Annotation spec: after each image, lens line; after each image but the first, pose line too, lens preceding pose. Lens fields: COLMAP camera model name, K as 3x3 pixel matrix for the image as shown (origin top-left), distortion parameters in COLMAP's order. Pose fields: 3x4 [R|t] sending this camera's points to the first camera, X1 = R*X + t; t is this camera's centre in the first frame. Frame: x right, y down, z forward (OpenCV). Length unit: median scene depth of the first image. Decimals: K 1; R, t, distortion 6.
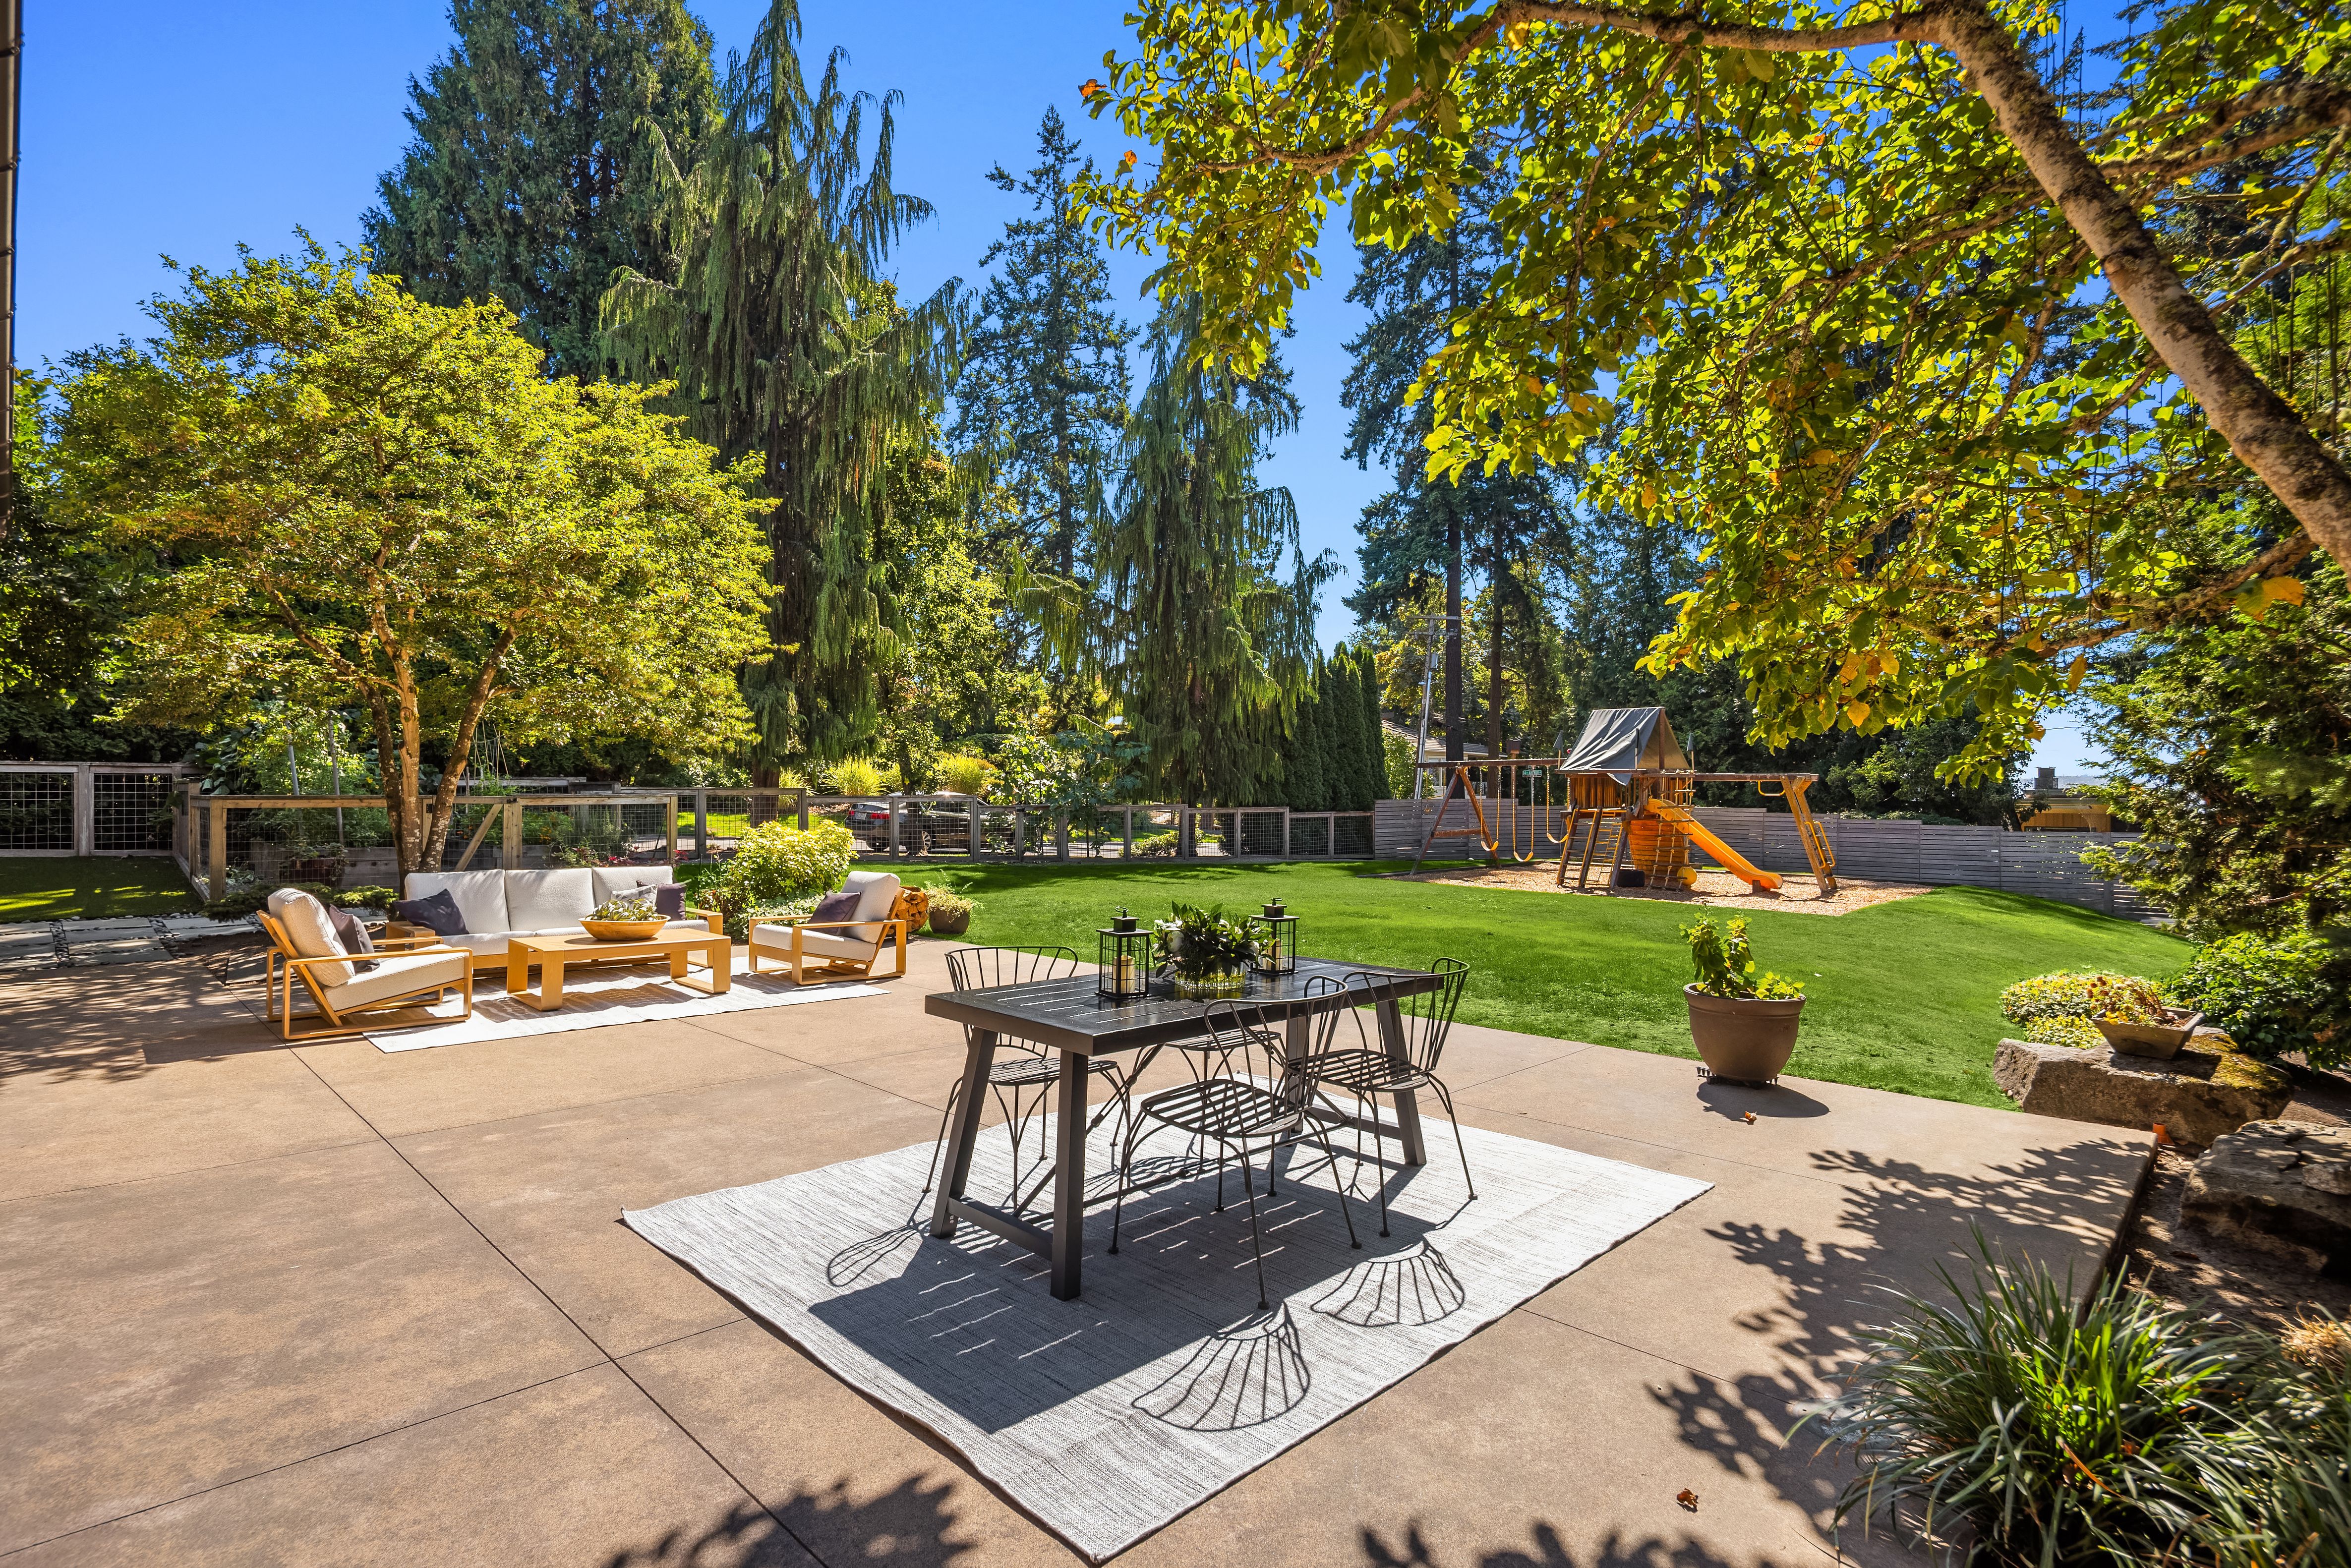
lens RADIAL K [[1128.8, 0, 1178.0], [0, 1128.8, 792.3], [0, 0, 1]] dist [0.007604, -0.003182]
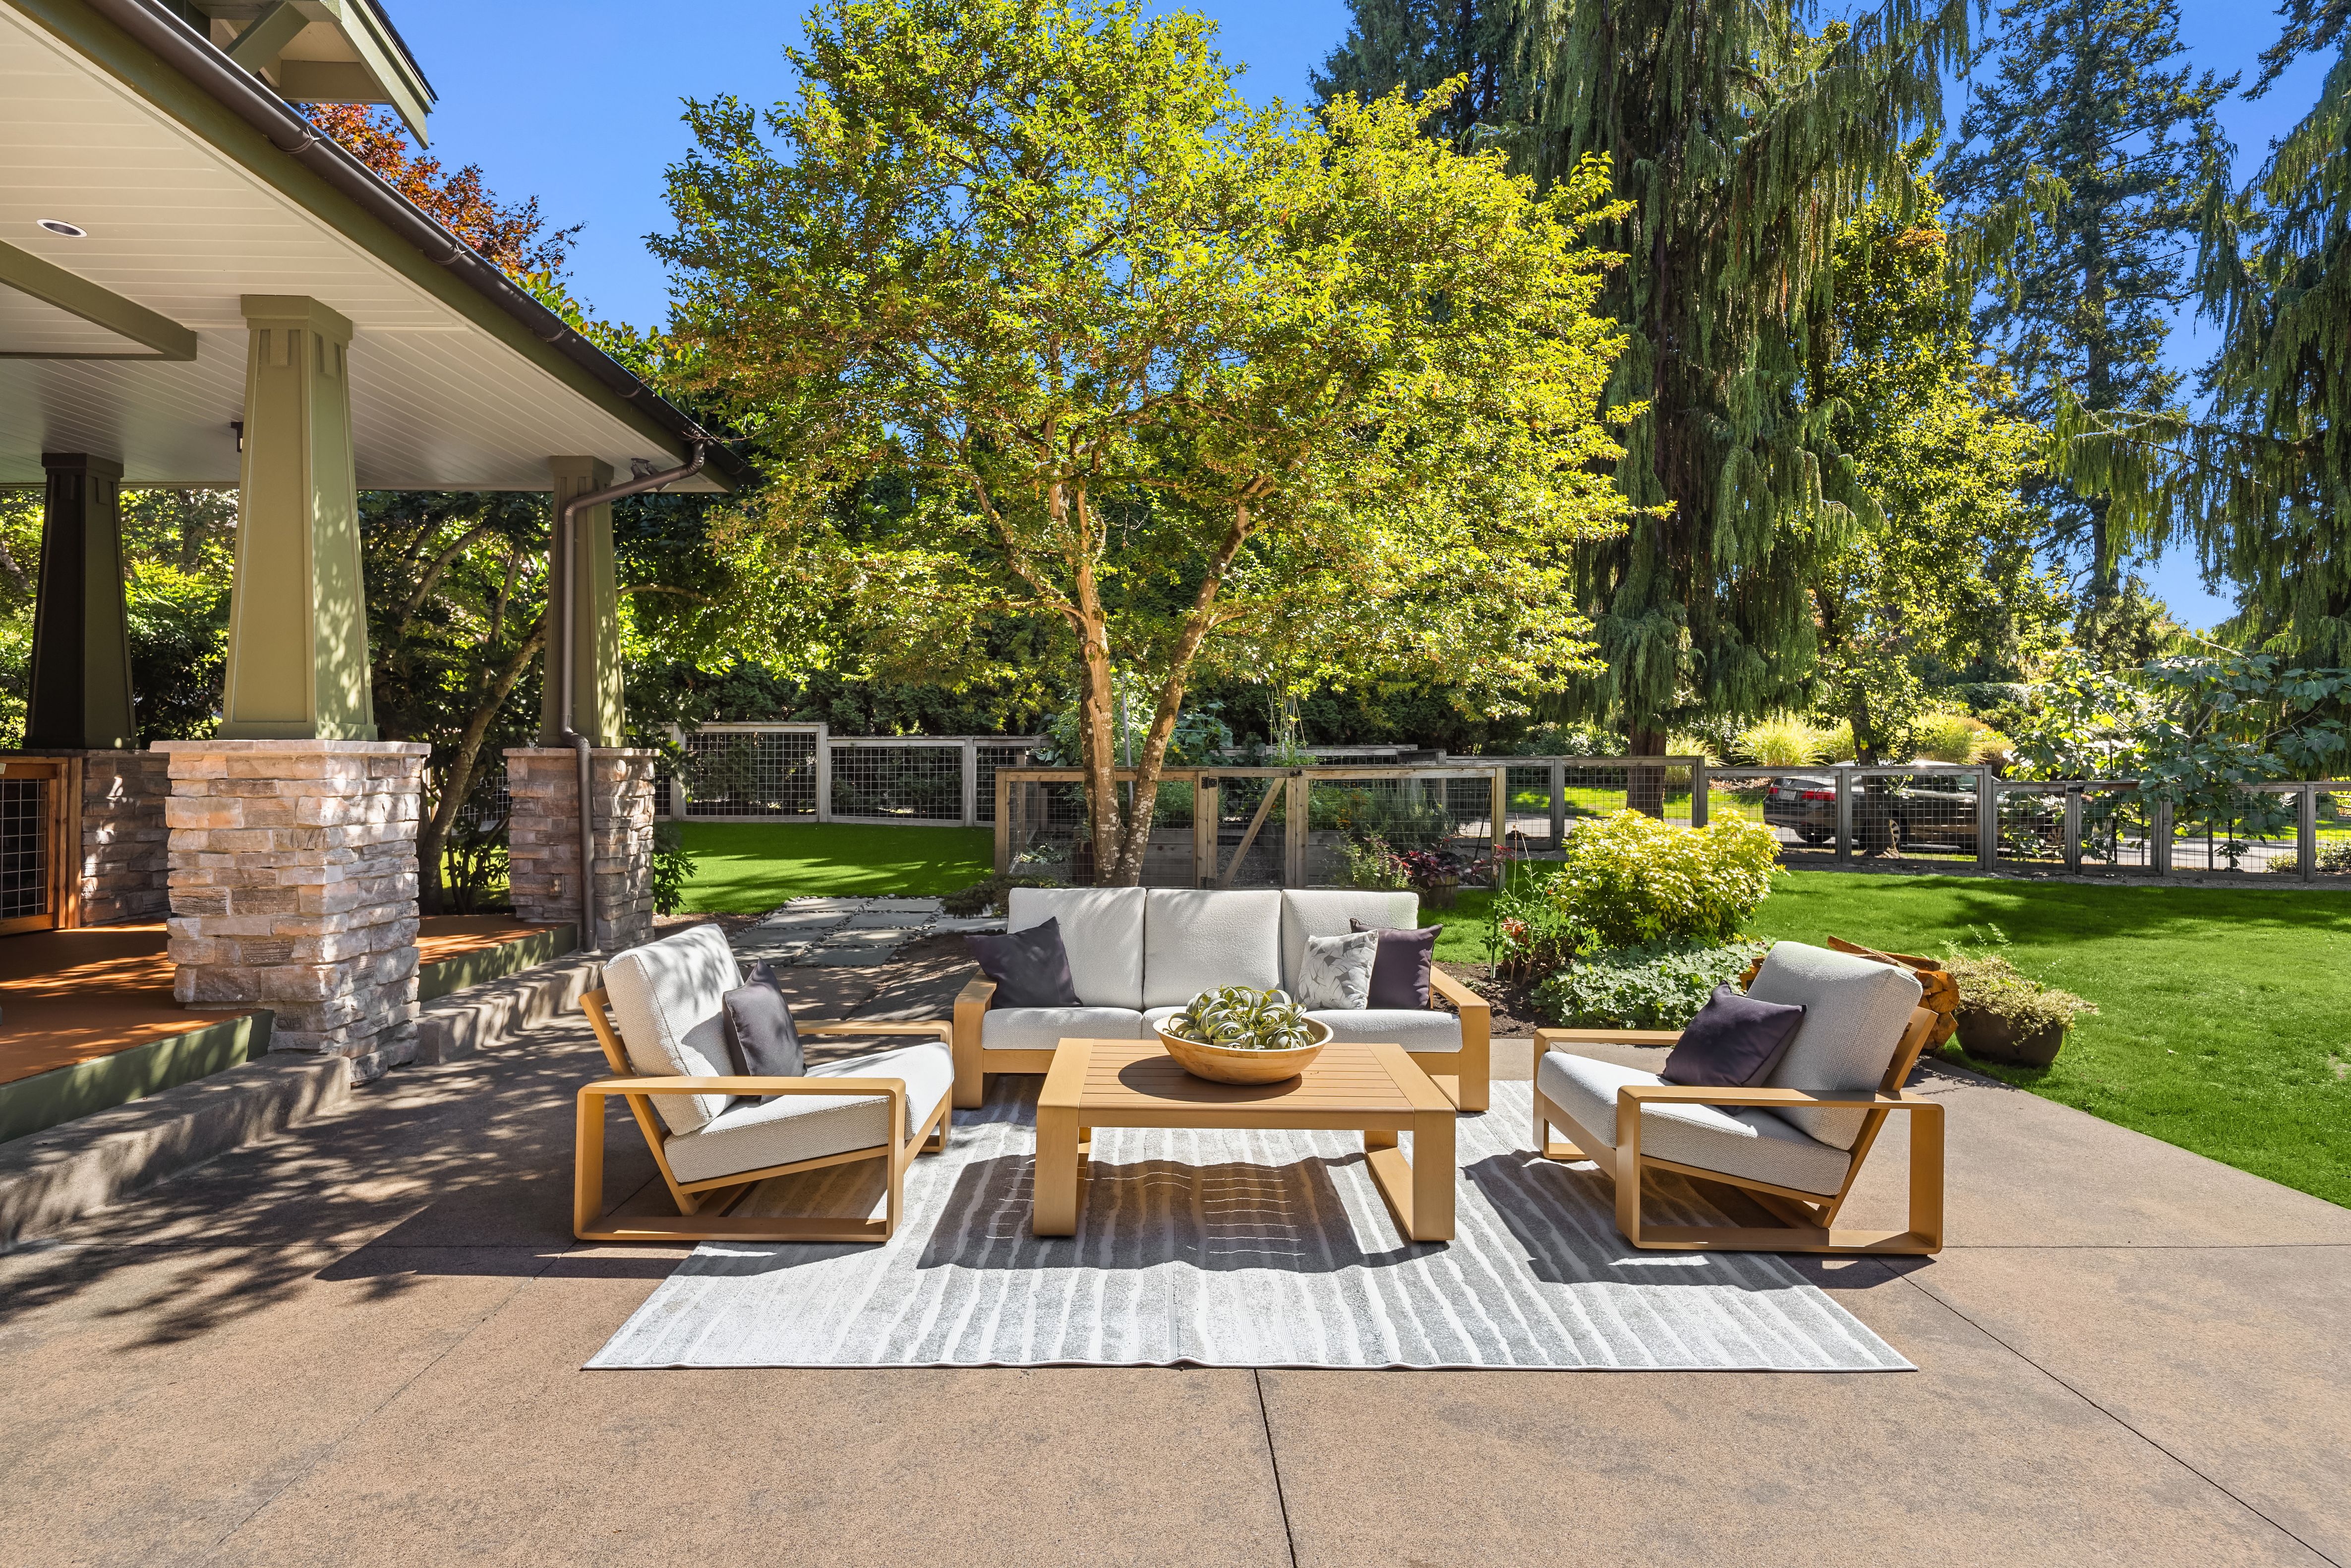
lens RADIAL K [[1128.8, 0, 1173.7], [0, 1128.8, 781.5], [0, 0, 1]] dist [0.007604, -0.003182]
pose [[0.719379, 0.005480, -0.694596, -0.069848], [0.004153, 0.999917, 0.012190, 0.001973], [0.694605, -0.011654, 0.719297, 0.237988]]
